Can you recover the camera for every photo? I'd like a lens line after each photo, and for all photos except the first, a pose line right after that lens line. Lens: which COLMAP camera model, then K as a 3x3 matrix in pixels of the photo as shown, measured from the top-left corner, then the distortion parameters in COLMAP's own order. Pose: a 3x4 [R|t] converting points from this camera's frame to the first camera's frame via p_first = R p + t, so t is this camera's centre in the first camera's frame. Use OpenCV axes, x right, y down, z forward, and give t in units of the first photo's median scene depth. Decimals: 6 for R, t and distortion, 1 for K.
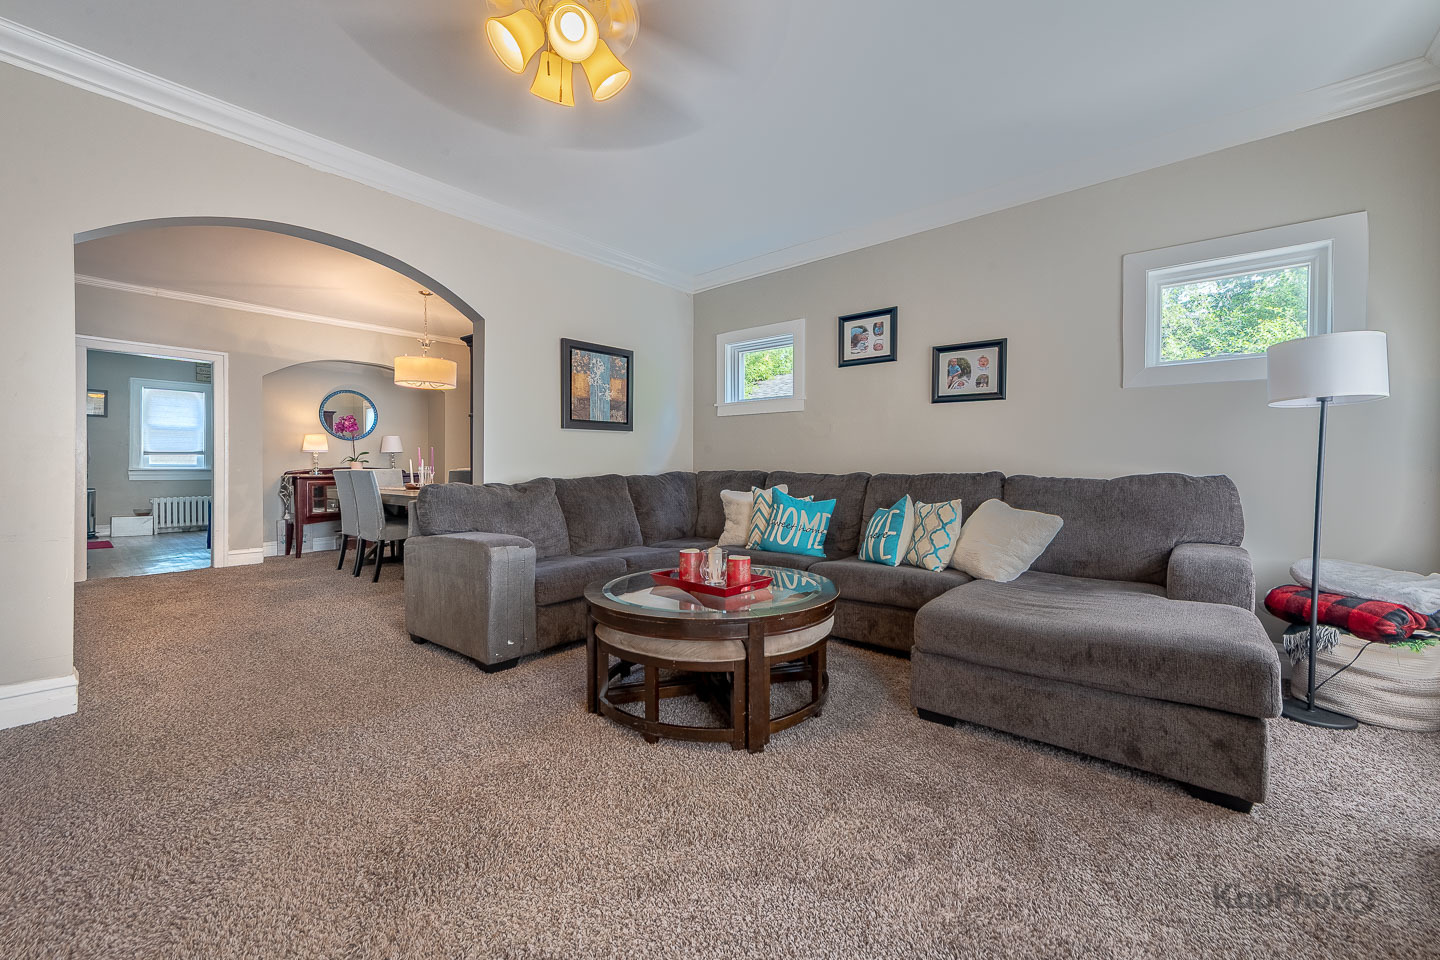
lens RADIAL K [[573.8, 0, 726.4], [0, 573.8, 459.0], [0, 0, 1]] dist [0.003120, 0.000205]
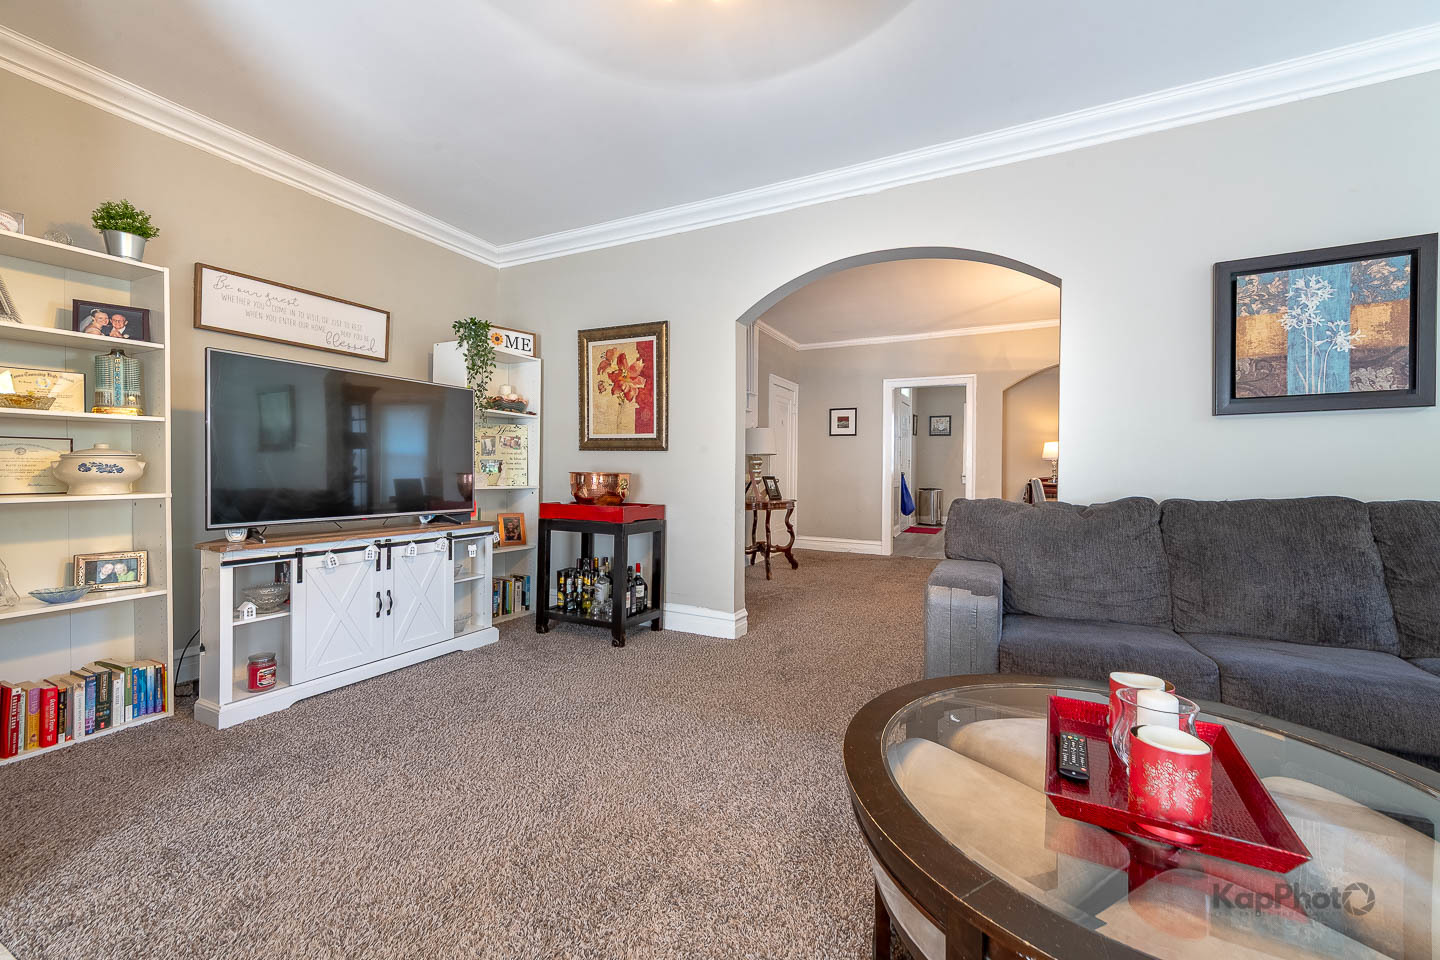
lens RADIAL K [[573.8, 0, 726.4], [0, 573.8, 459.0], [0, 0, 1]] dist [0.003120, 0.000205]
pose [[0.221290, -0.016078, -0.975075, 0.198011], [0.006723, 0.999865, -0.014961, -0.002534], [0.975185, -0.003244, 0.221368, 0.401639]]
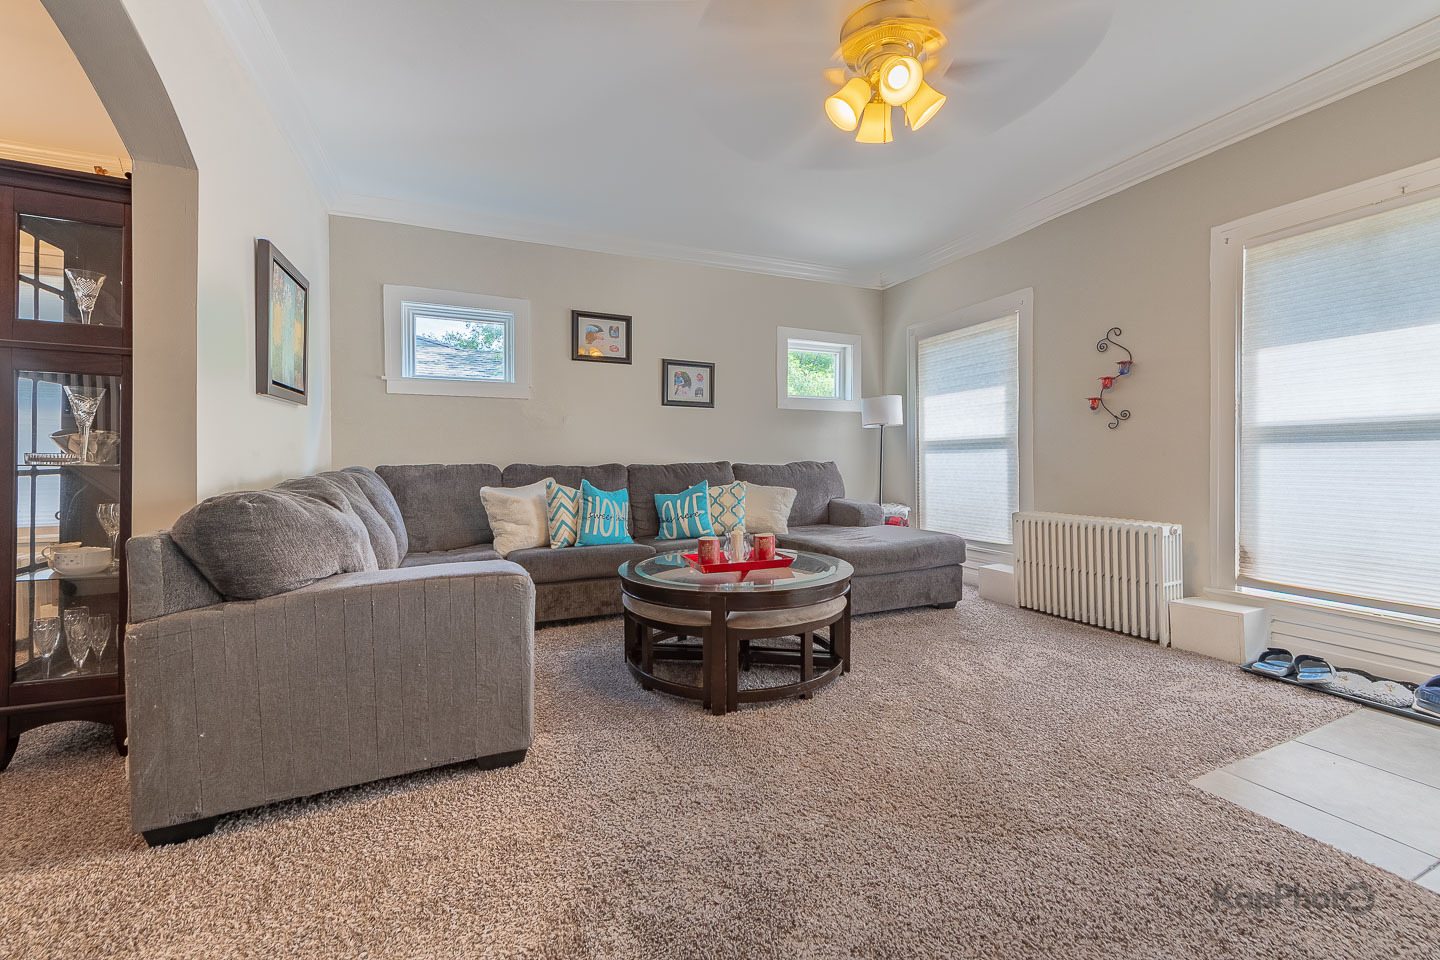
lens RADIAL K [[573.8, 0, 726.4], [0, 573.8, 459.0], [0, 0, 1]] dist [0.003120, 0.000205]
pose [[0.443012, -0.001525, 0.896514, -0.643997], [-0.003310, 0.999989, 0.003337, 0.010114], [-0.896509, -0.004446, 0.443002, 0.341226]]
